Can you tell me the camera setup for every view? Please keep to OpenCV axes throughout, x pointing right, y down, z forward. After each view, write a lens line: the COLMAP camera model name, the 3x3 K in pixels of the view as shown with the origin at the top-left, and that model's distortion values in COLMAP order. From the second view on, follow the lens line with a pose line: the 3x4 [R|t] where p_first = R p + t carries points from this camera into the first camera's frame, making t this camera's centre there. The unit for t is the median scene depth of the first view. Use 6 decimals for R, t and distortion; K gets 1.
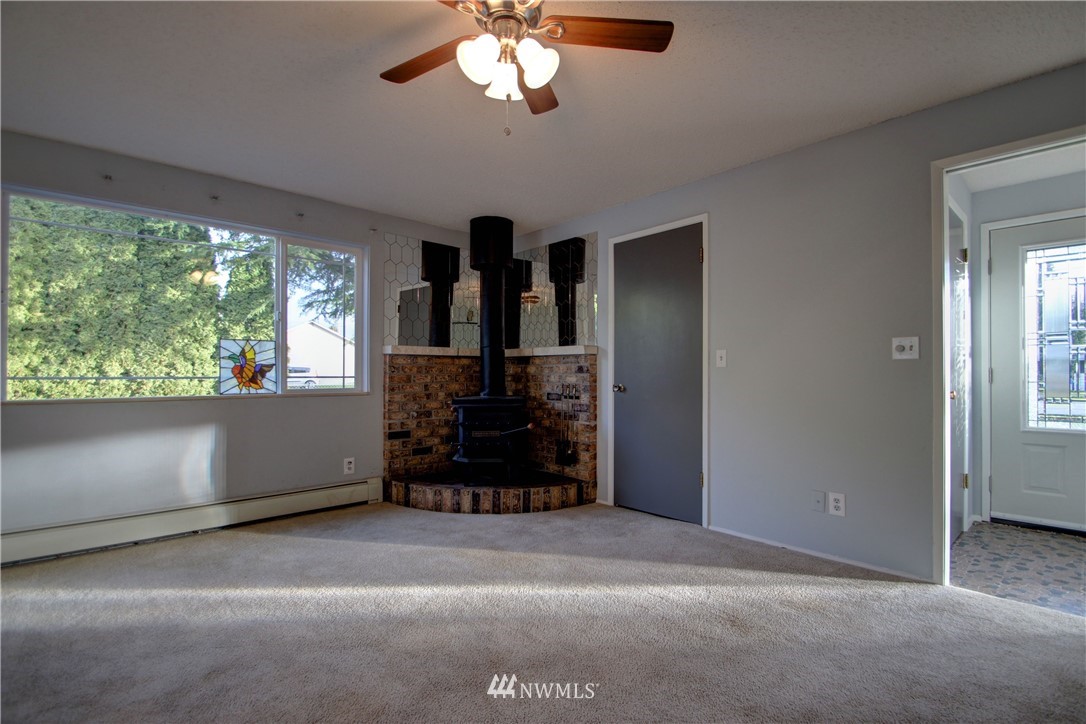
lens RADIAL K [[511.2, 0, 555.3], [0, 511.2, 370.7], [0, 0, 1]] dist [0.026311, -0.020990]
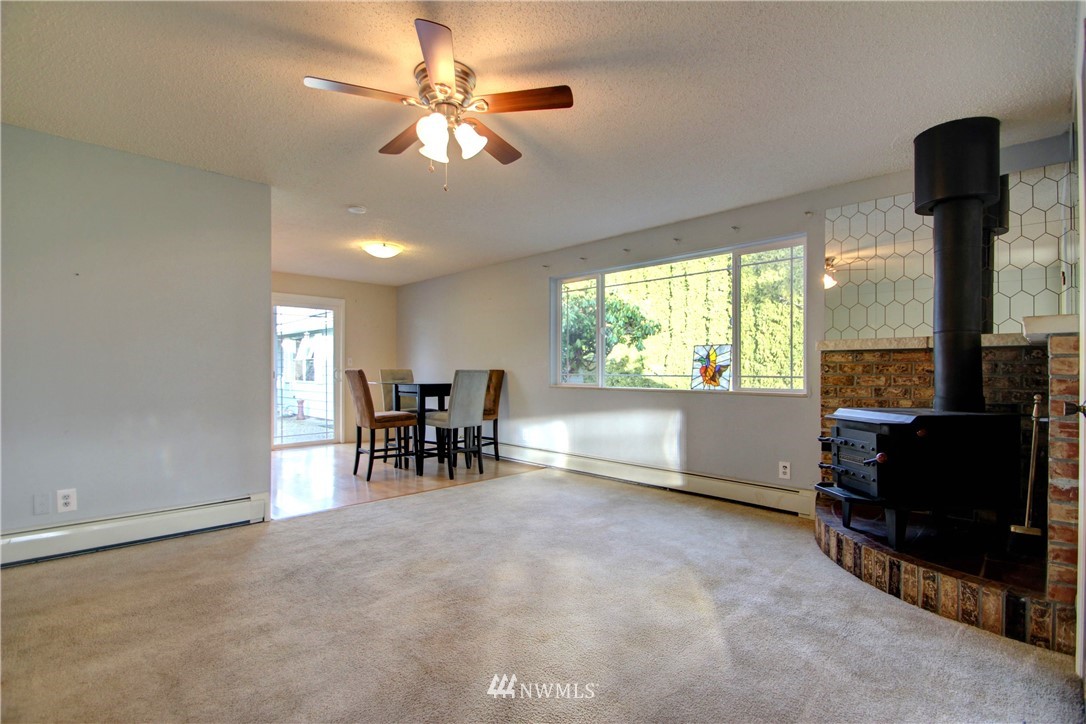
lens RADIAL K [[511.2, 0, 555.3], [0, 511.2, 370.7], [0, 0, 1]] dist [0.026311, -0.020990]
pose [[0.042348, -0.000400, -0.999103, 0.559895], [0.001965, 0.999998, -0.000317, 0.000072], [0.999101, -0.001950, 0.042348, 0.560025]]
